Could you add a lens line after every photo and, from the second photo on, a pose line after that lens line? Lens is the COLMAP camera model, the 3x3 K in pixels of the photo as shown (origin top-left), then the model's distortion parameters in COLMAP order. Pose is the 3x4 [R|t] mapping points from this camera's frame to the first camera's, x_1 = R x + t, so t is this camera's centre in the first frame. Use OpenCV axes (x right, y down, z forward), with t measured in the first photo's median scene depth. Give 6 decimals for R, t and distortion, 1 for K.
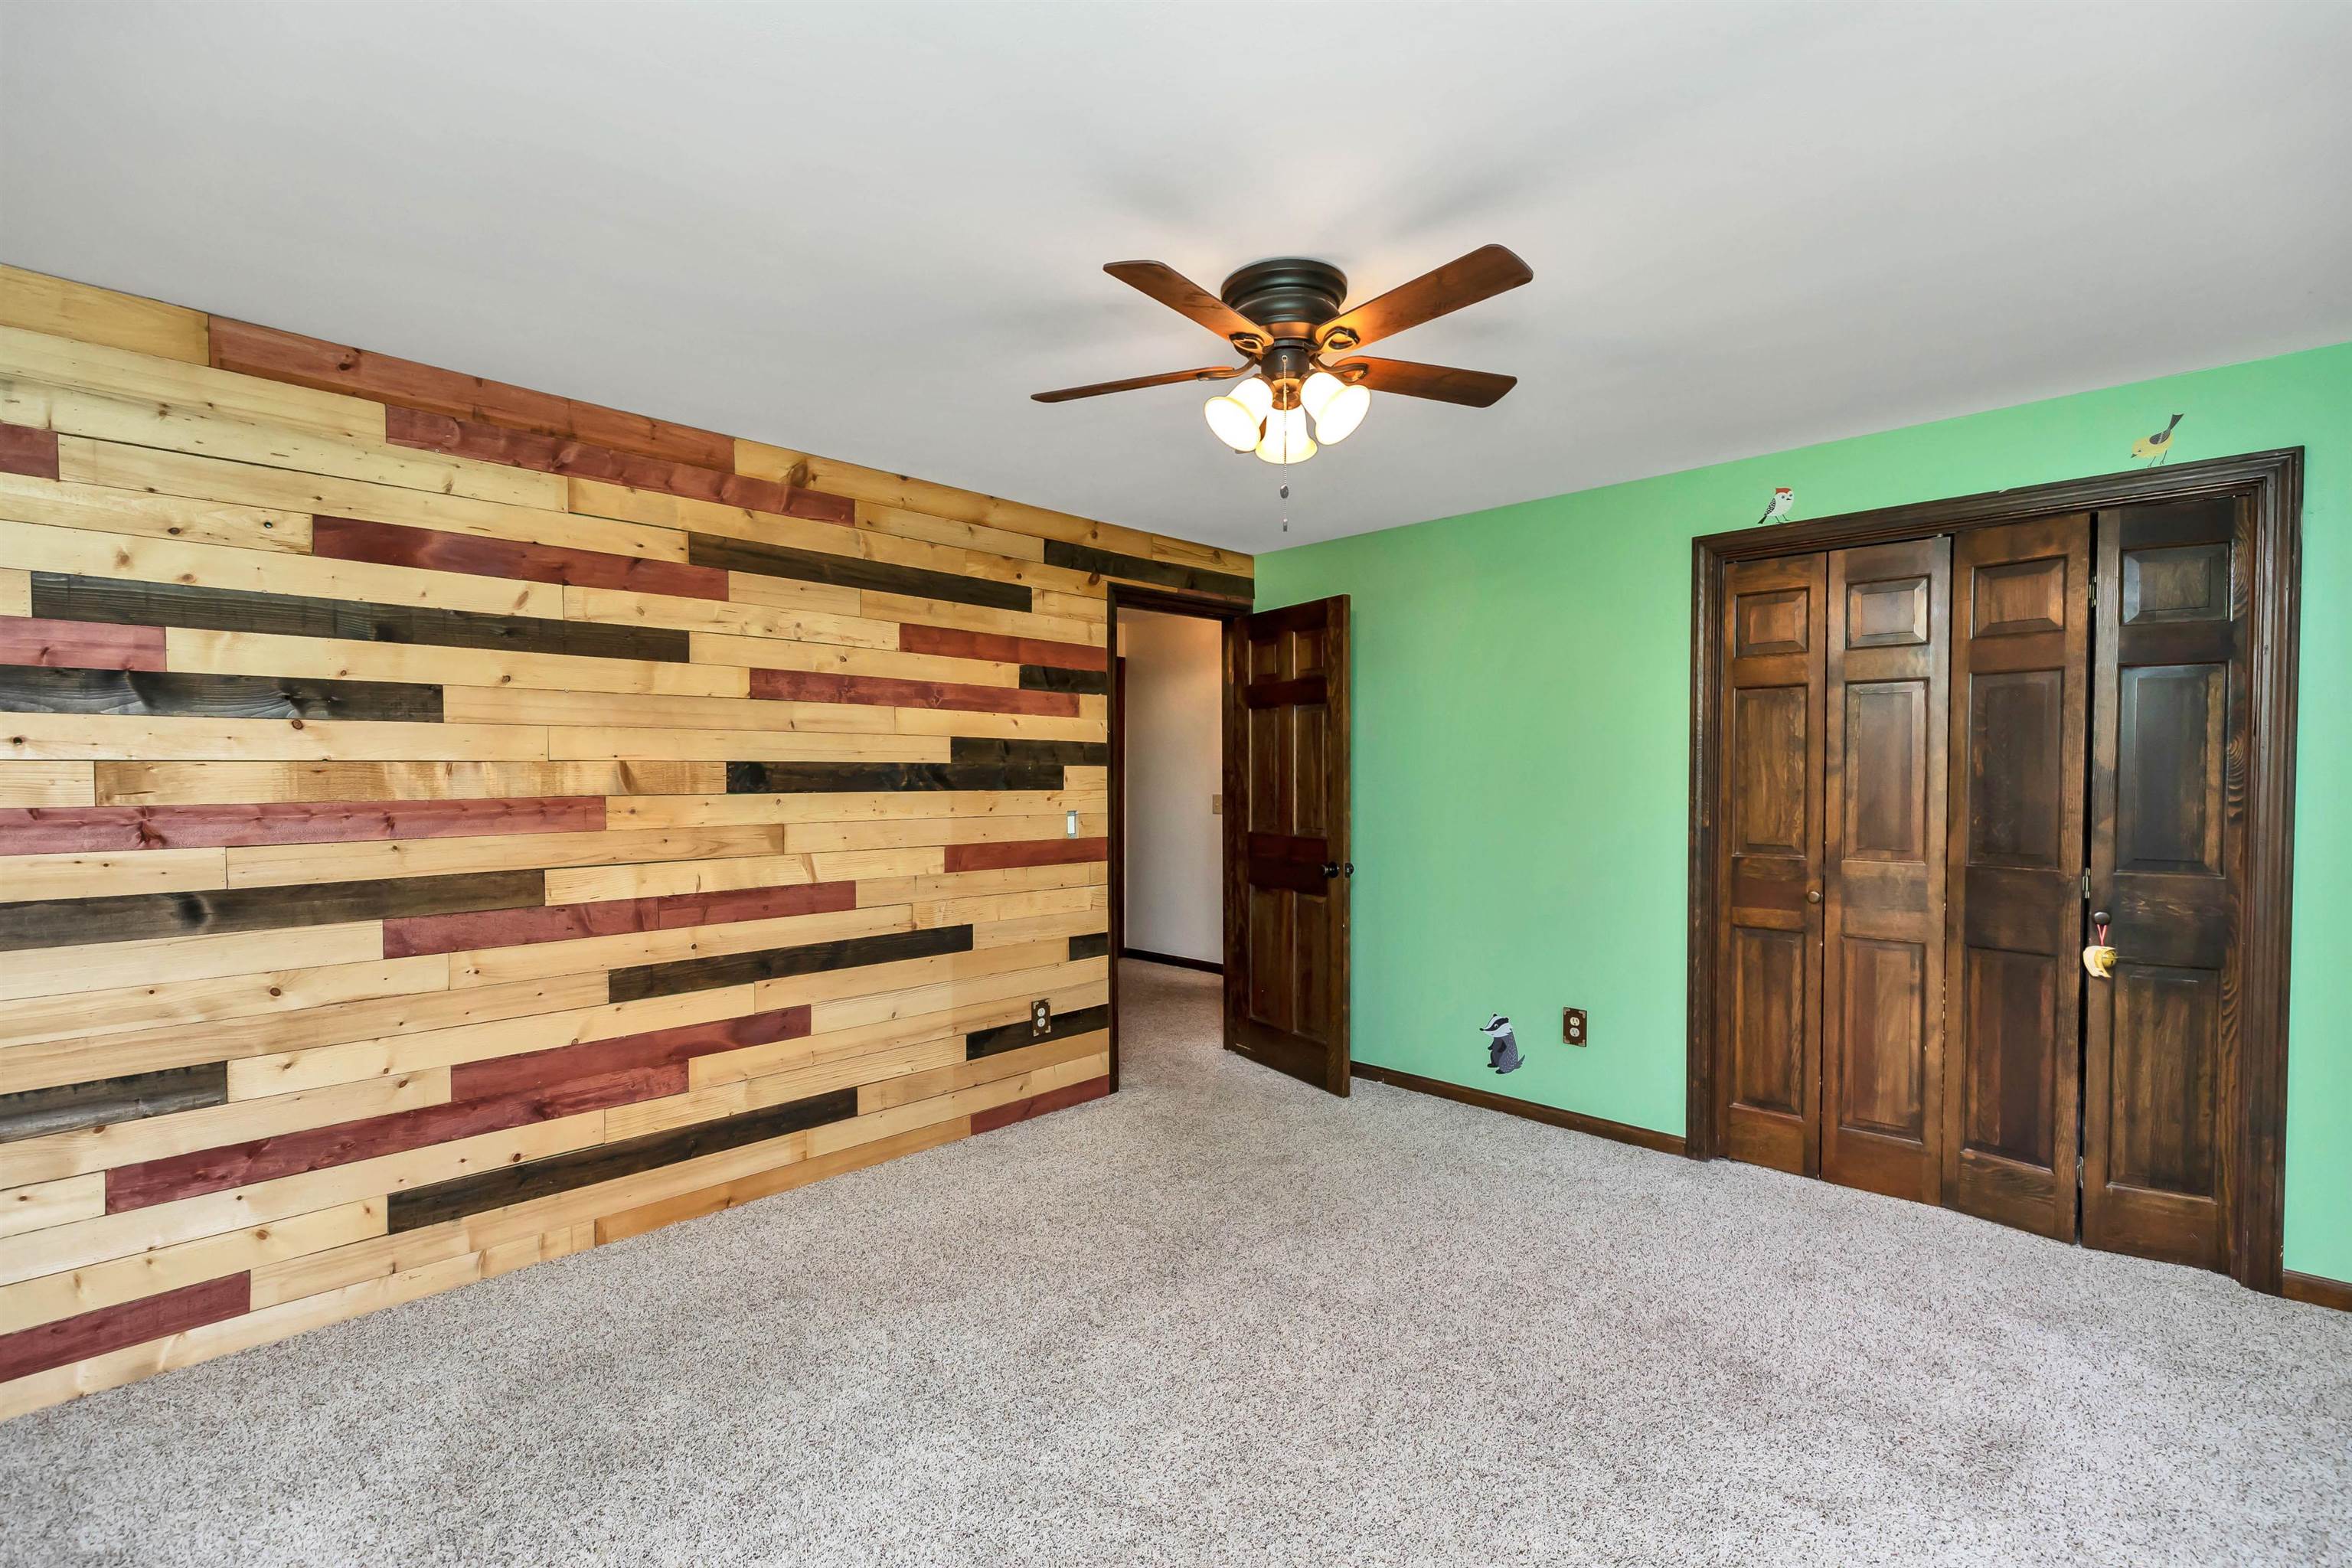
lens RADIAL K [[1059.7, 0, 1188.7], [0, 1059.7, 774.6], [0, 0, 1]] dist [-0.000611, -0.000421]
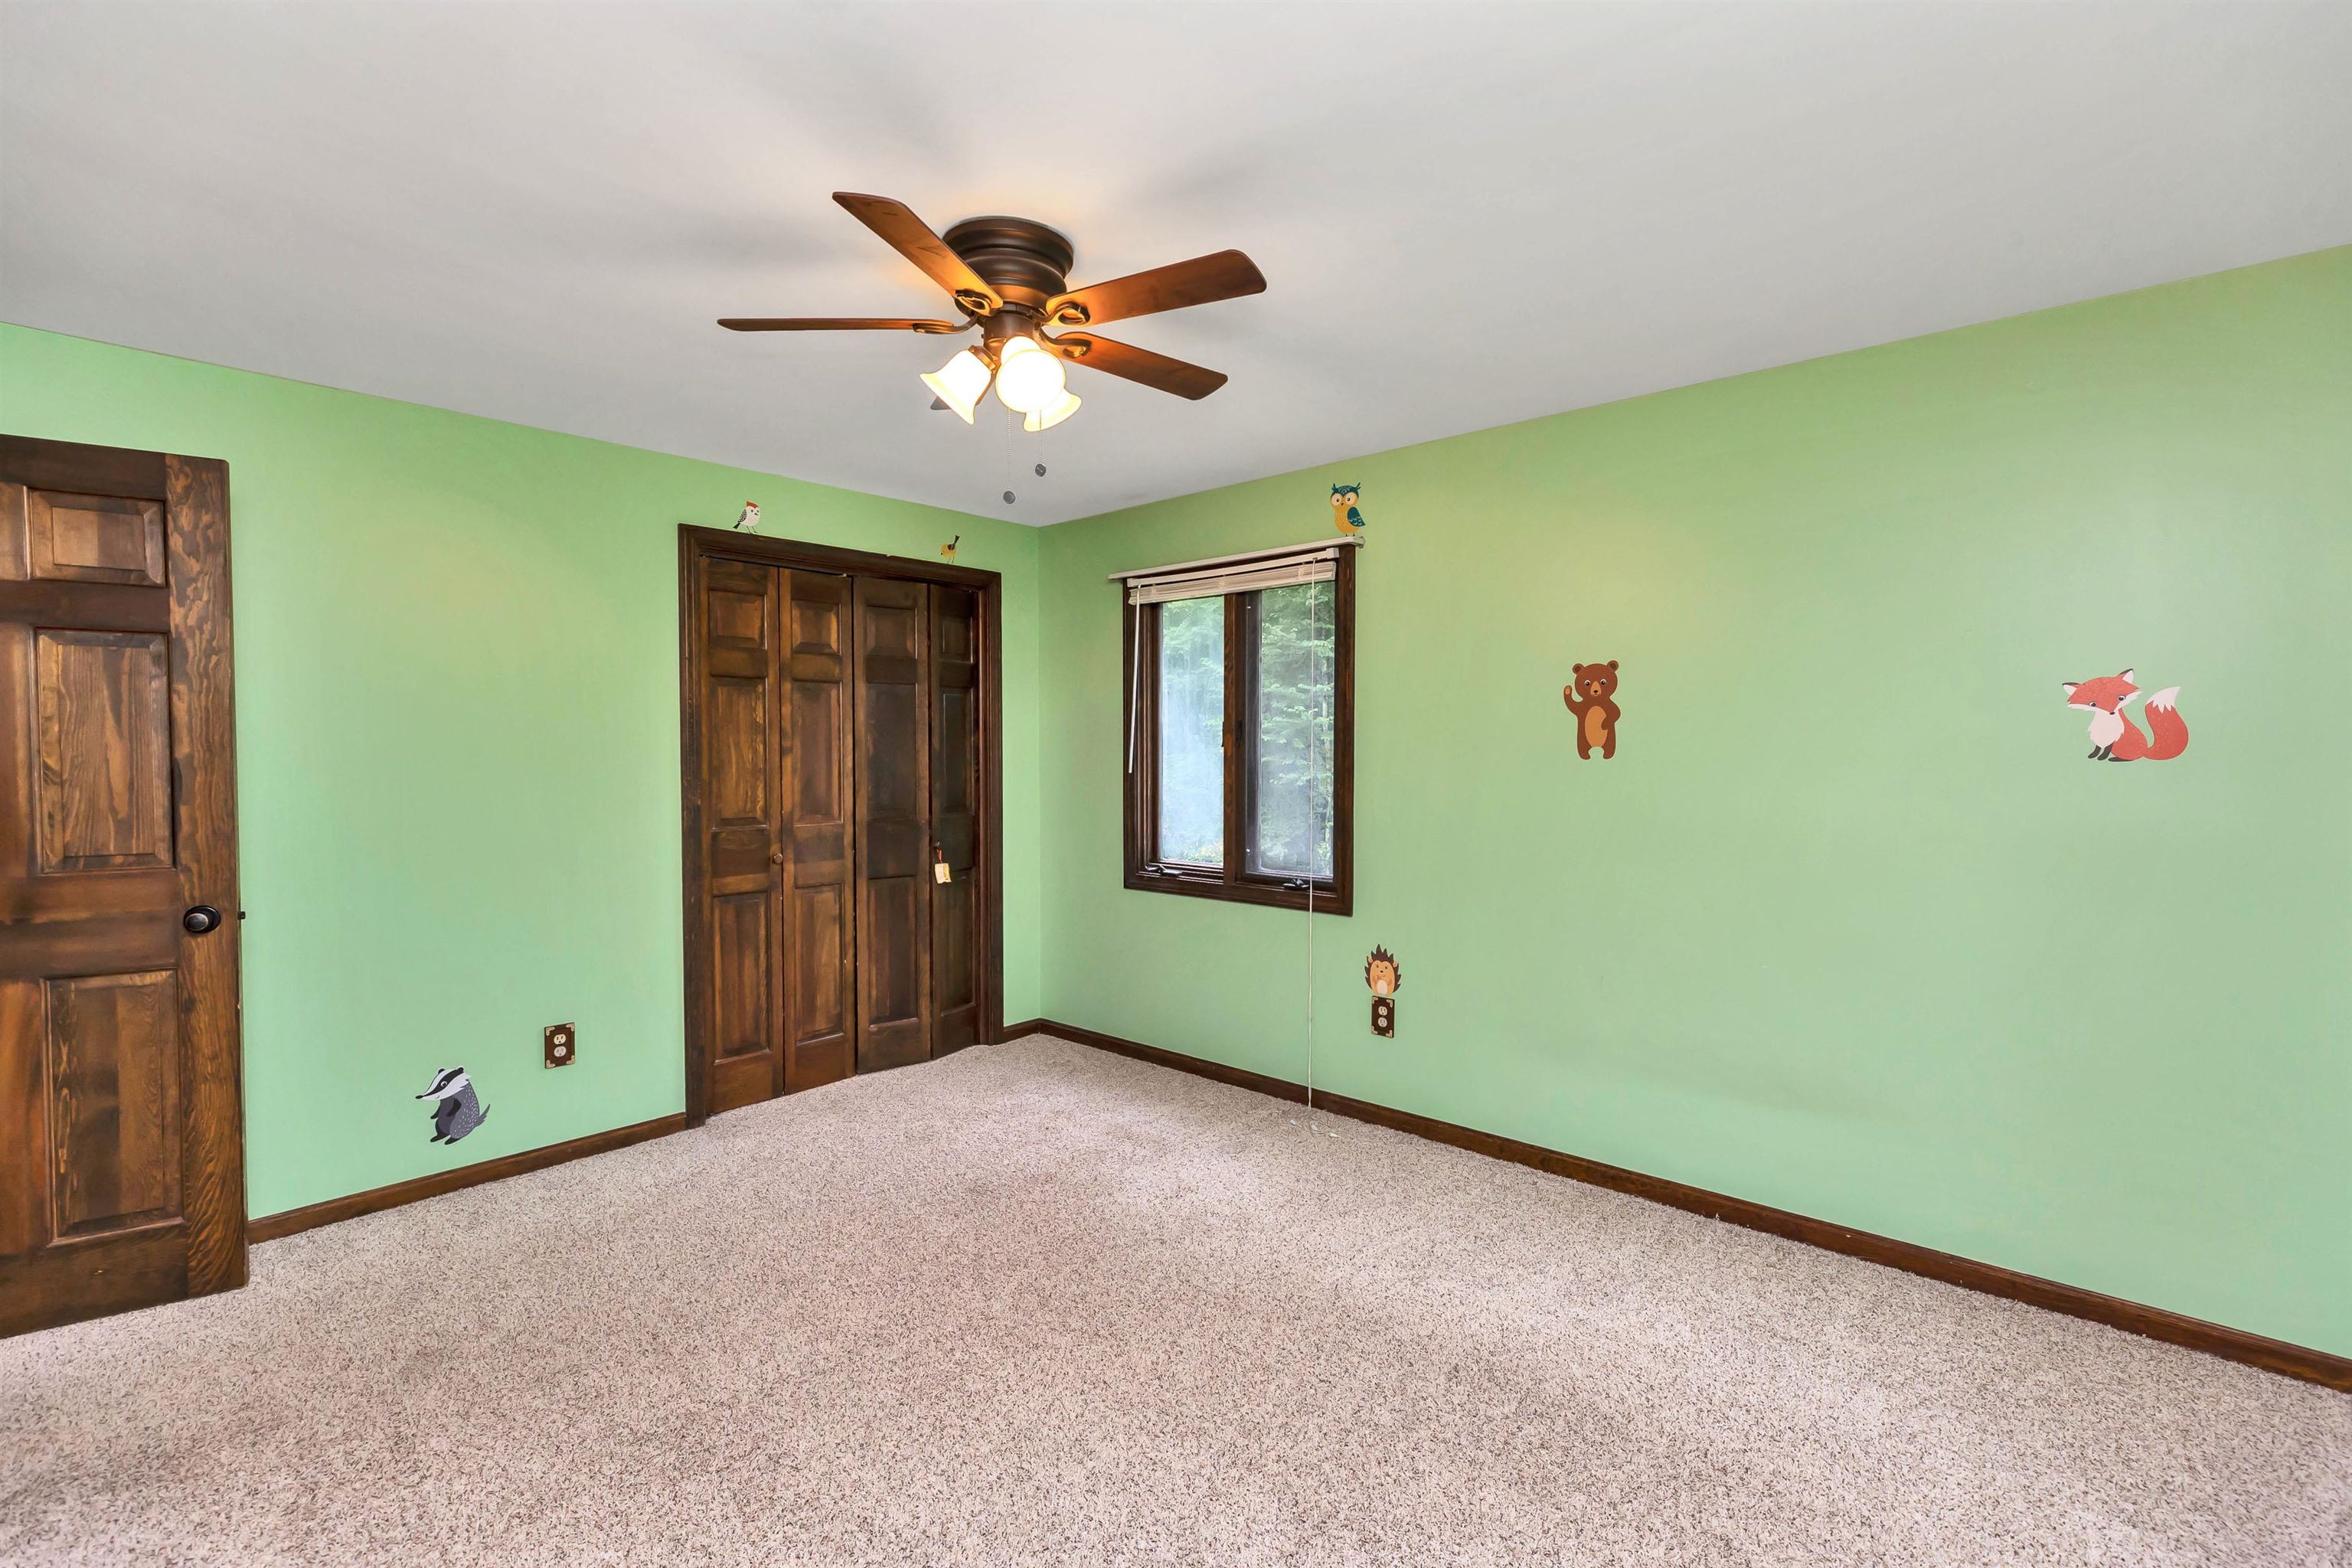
lens RADIAL K [[1043.8, 0, 1173.9], [0, 1043.8, 759.2], [0, 0, 1]] dist [0.000630, 0.000110]
pose [[-0.039487, -0.006418, 0.999199, -0.579185], [0.004684, 0.999967, 0.006608, -0.001013], [-0.999209, 0.004941, -0.039455, 0.594851]]
